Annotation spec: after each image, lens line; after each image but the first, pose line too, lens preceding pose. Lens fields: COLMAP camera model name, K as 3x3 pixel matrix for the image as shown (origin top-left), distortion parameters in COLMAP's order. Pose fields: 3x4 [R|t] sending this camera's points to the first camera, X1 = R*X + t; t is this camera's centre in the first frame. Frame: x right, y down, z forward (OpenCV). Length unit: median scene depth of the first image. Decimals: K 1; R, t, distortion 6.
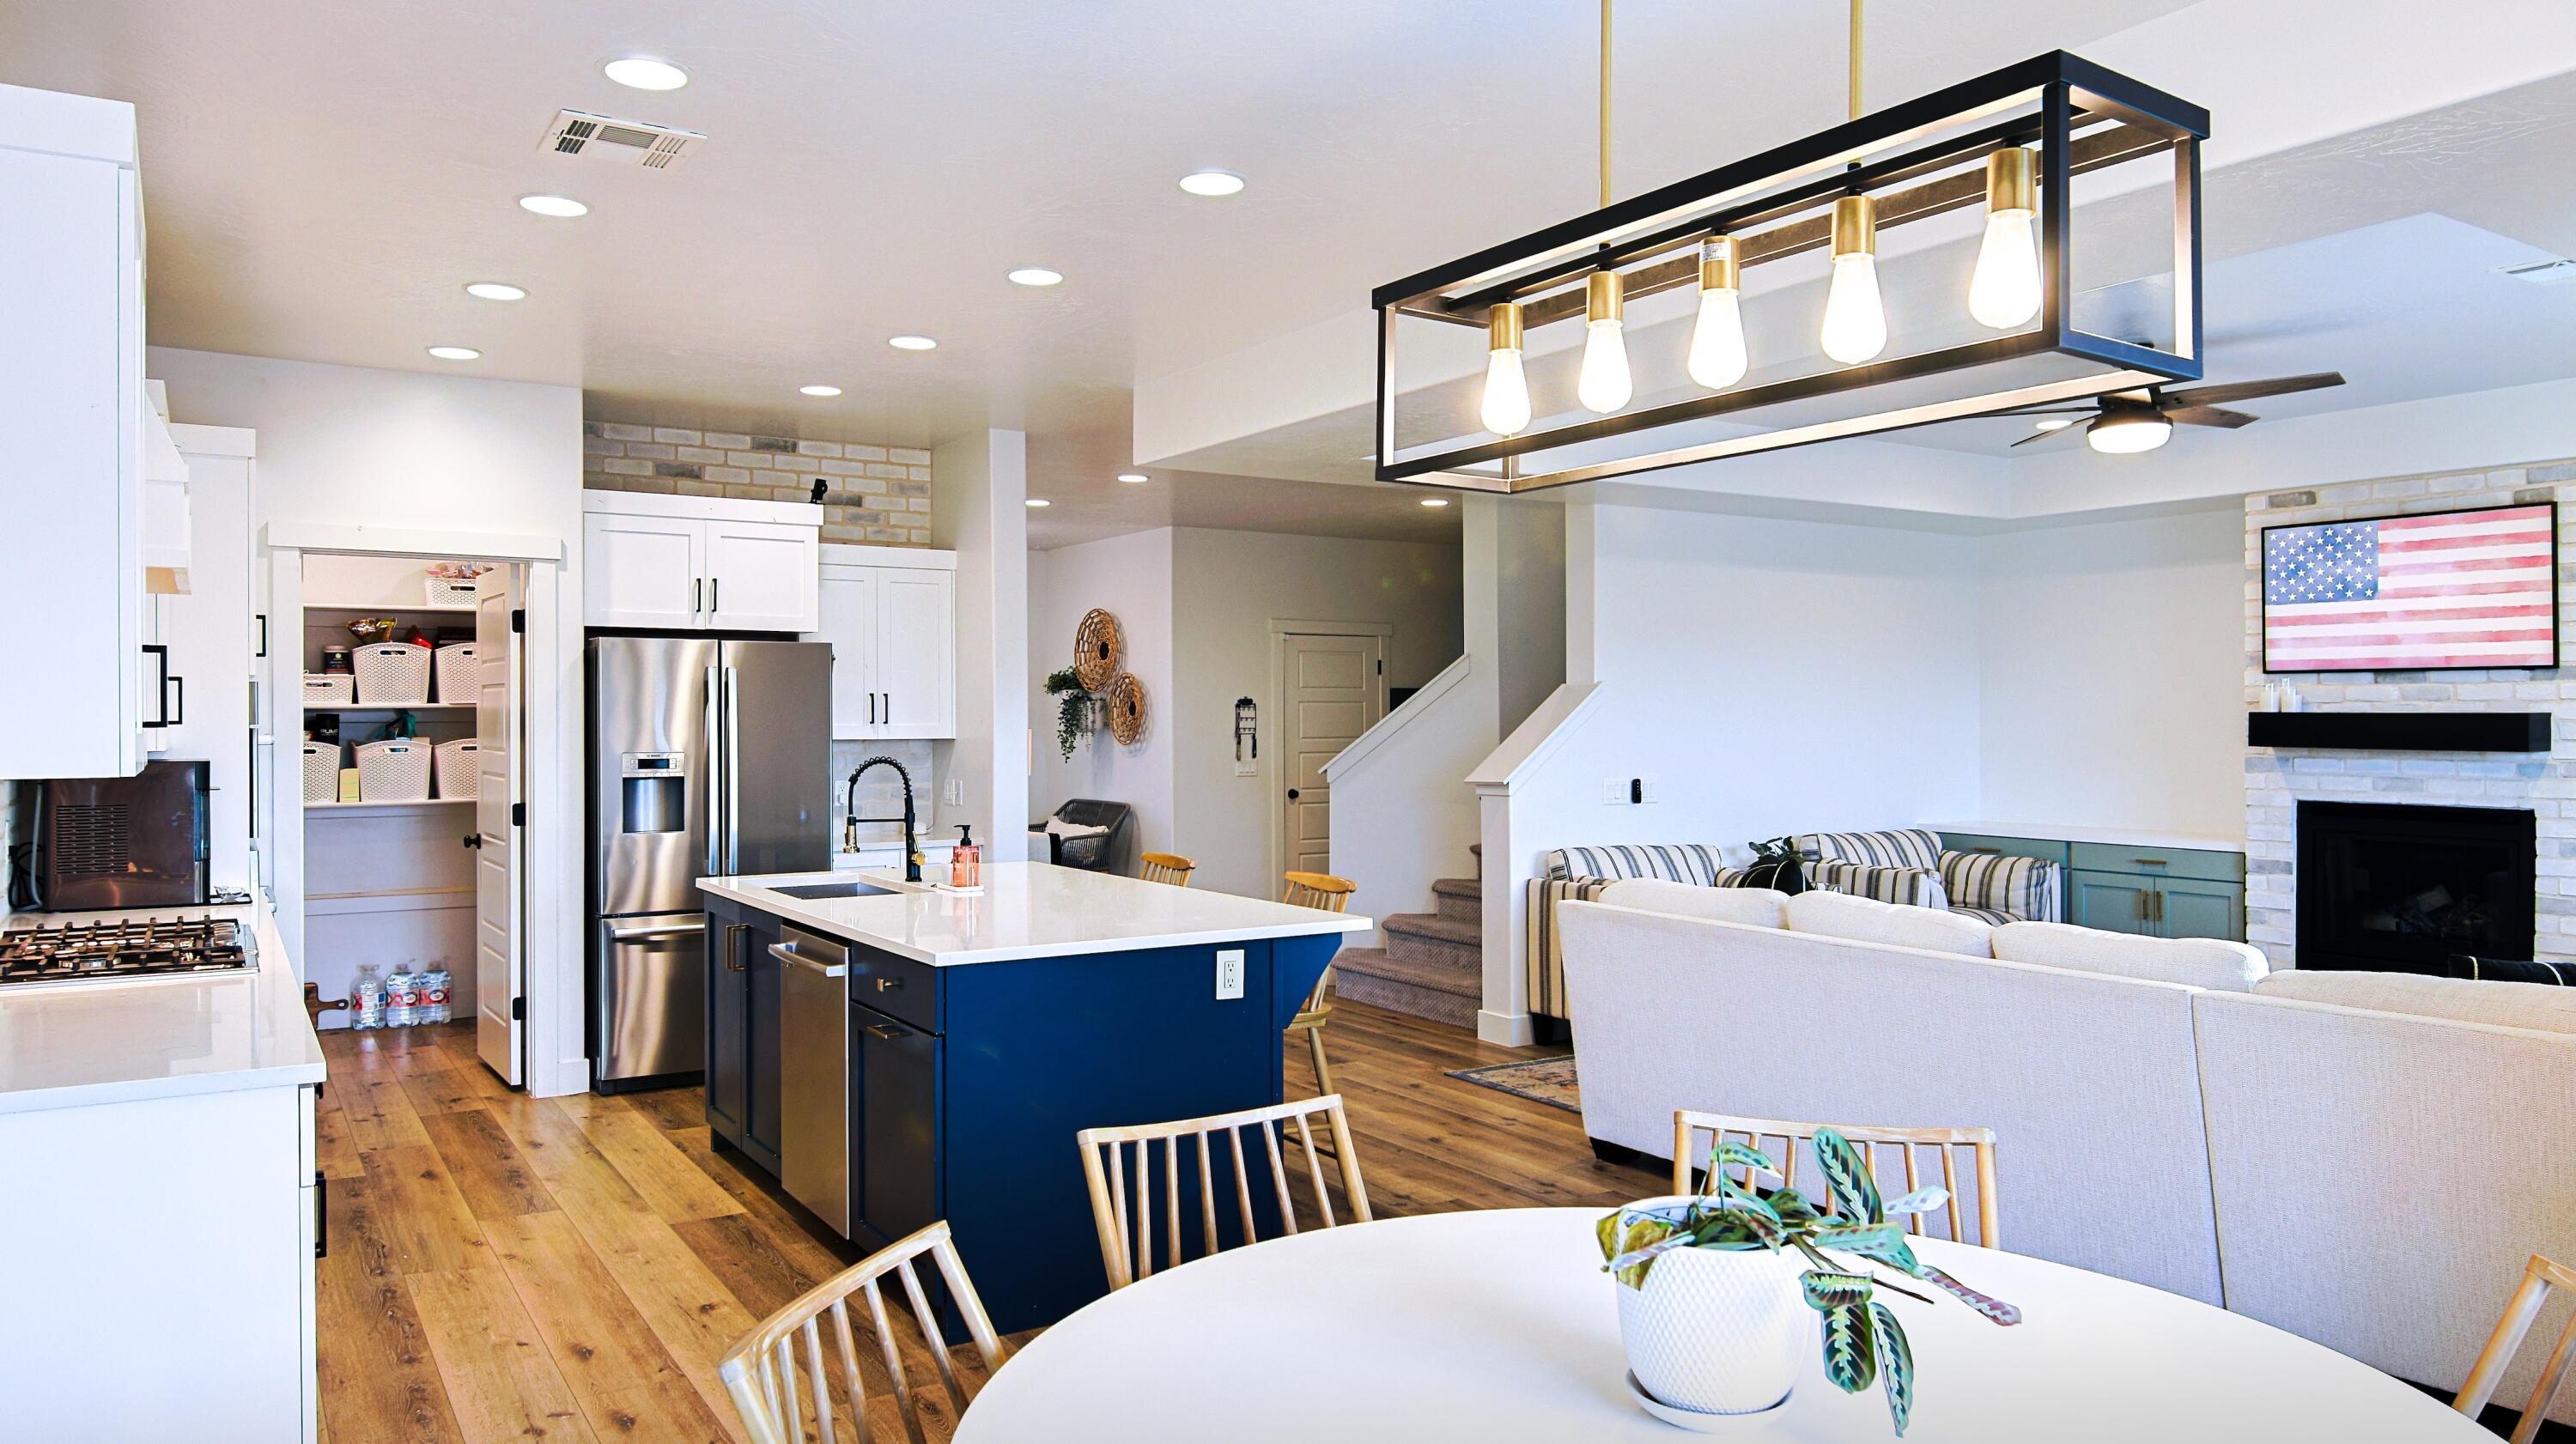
lens RADIAL K [[1700.3, 0, 1295.7], [0, 1700.3, 716.5], [0, 0, 1]] dist [-0.000293, 0.000188]
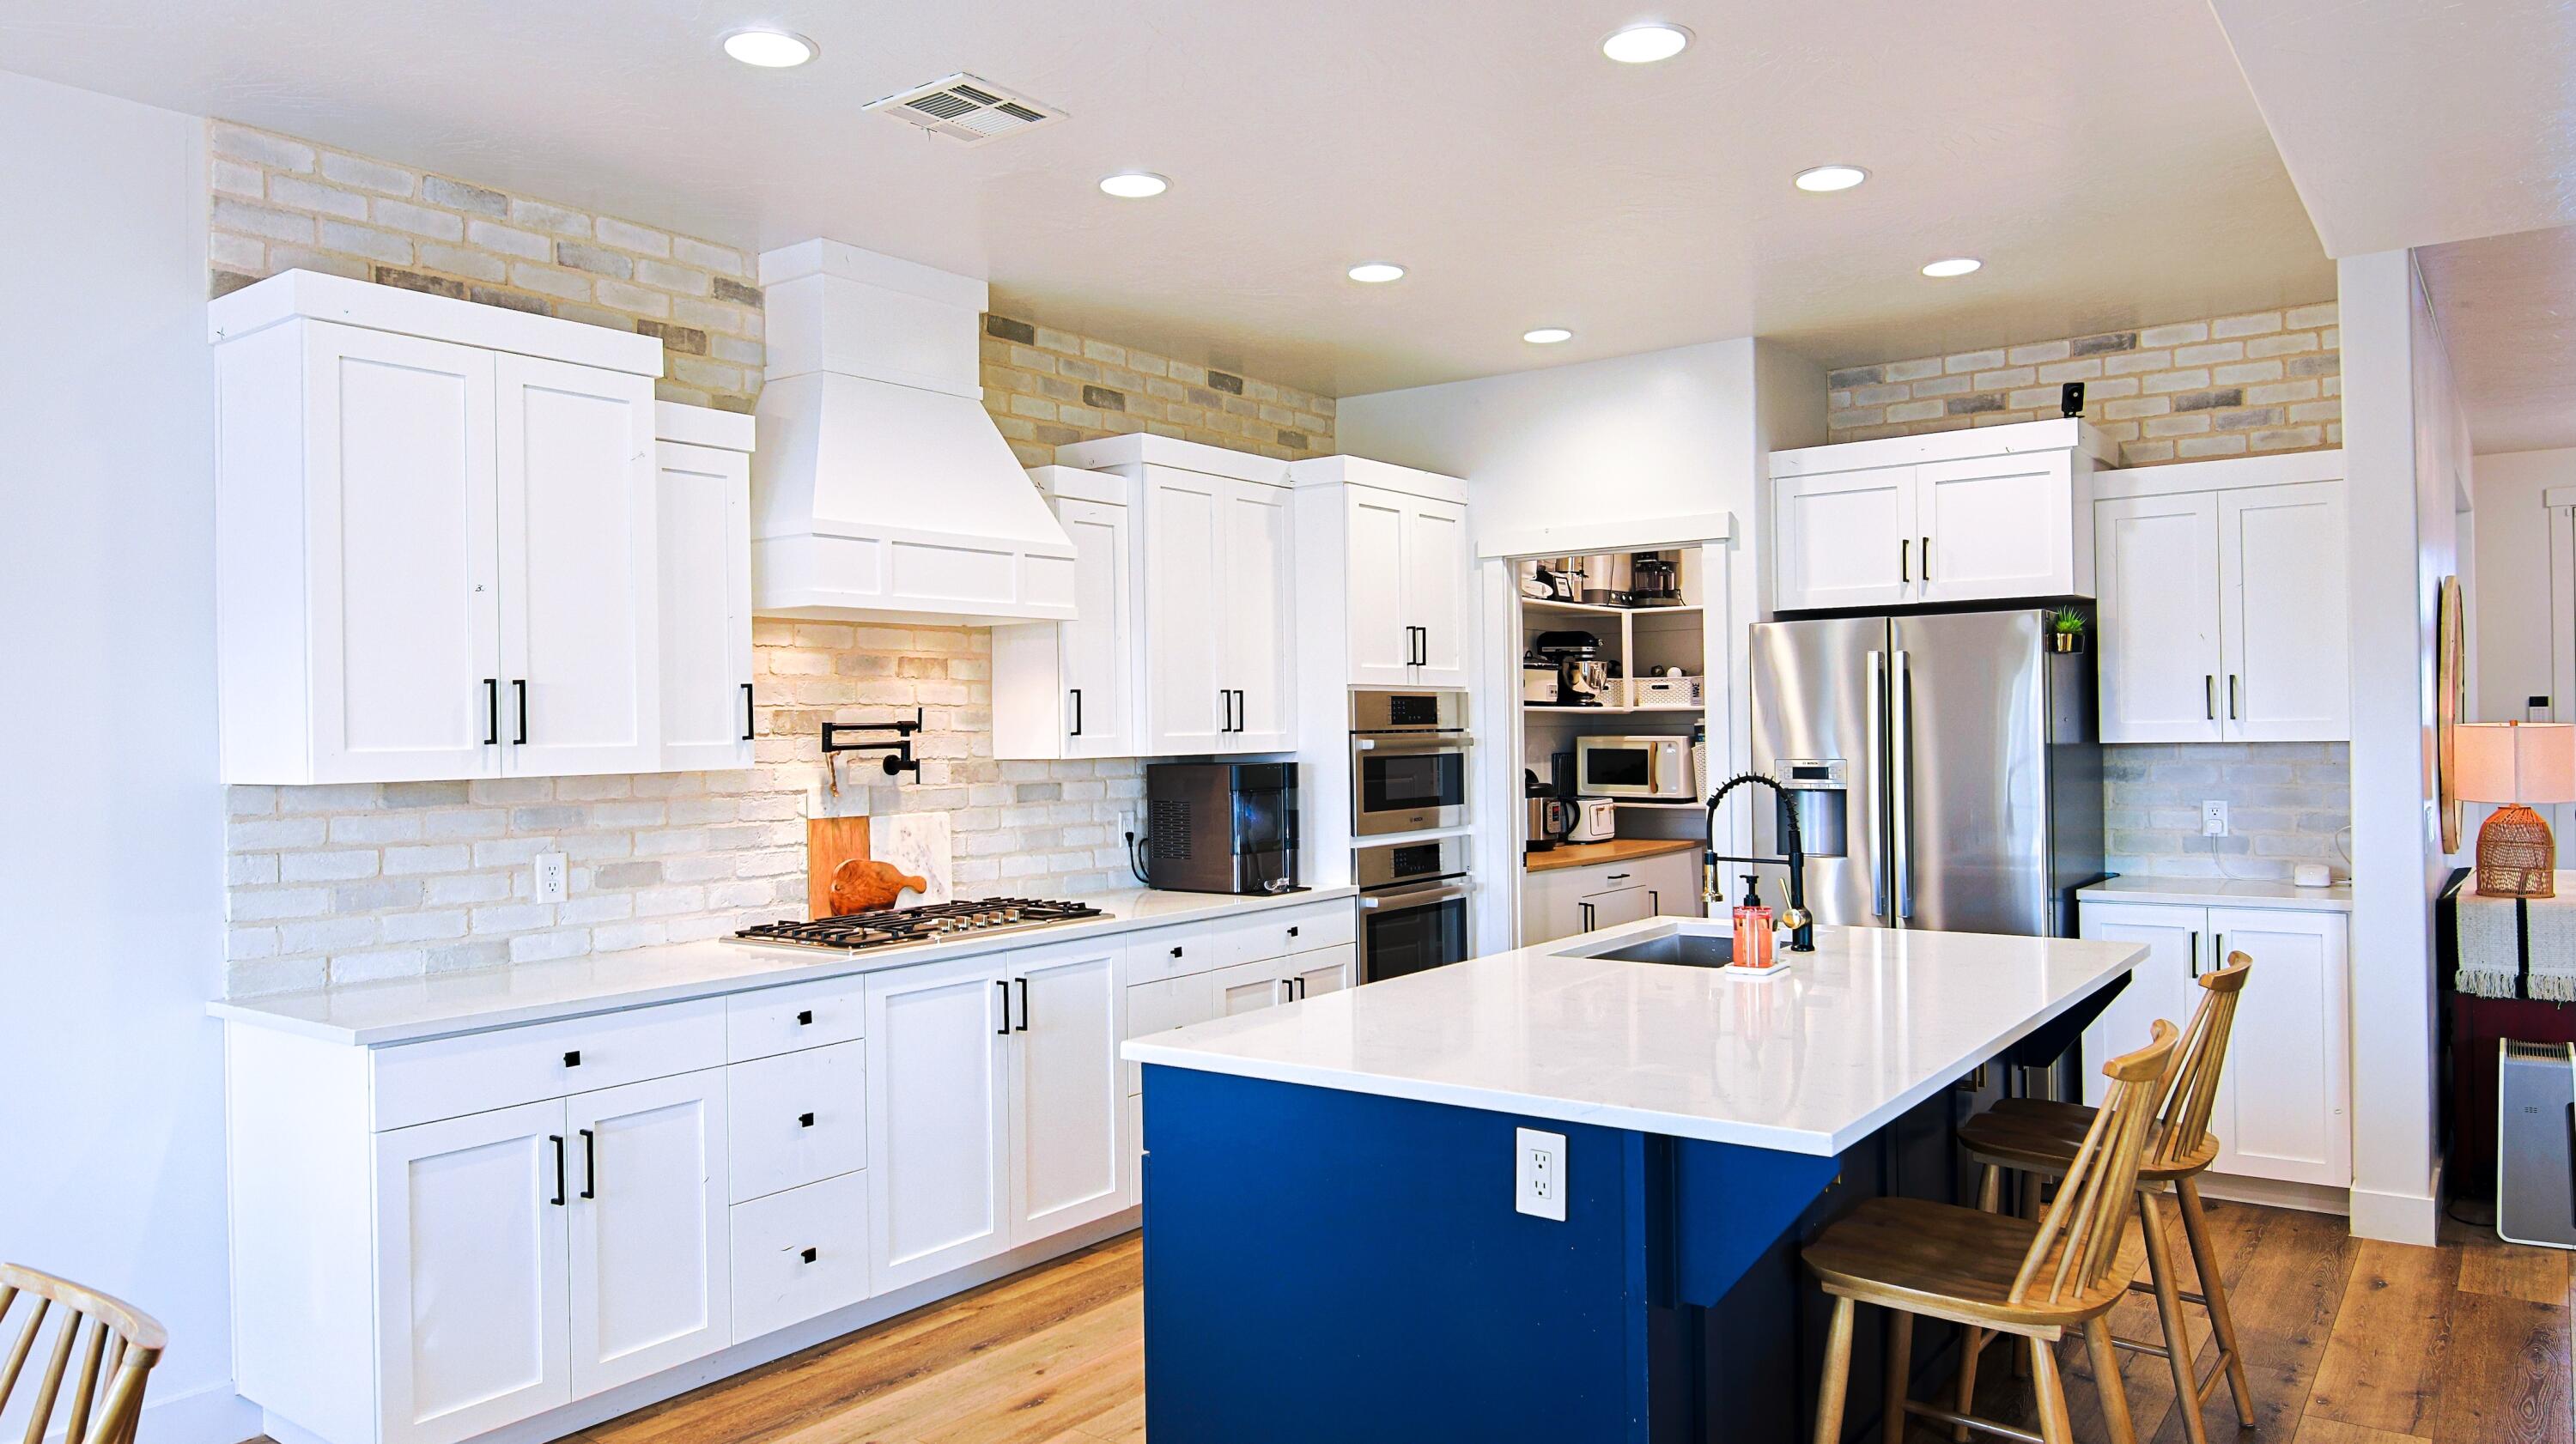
lens RADIAL K [[1700.3, 0, 1294.3], [0, 1700.3, 736.1], [0, 0, 1]] dist [-0.000293, 0.000188]
pose [[0.362388, 0.000425, -0.932027, 0.296526], [0.018113, 0.999808, 0.007498, -0.000713], [0.931851, -0.019599, 0.362311, 0.459309]]
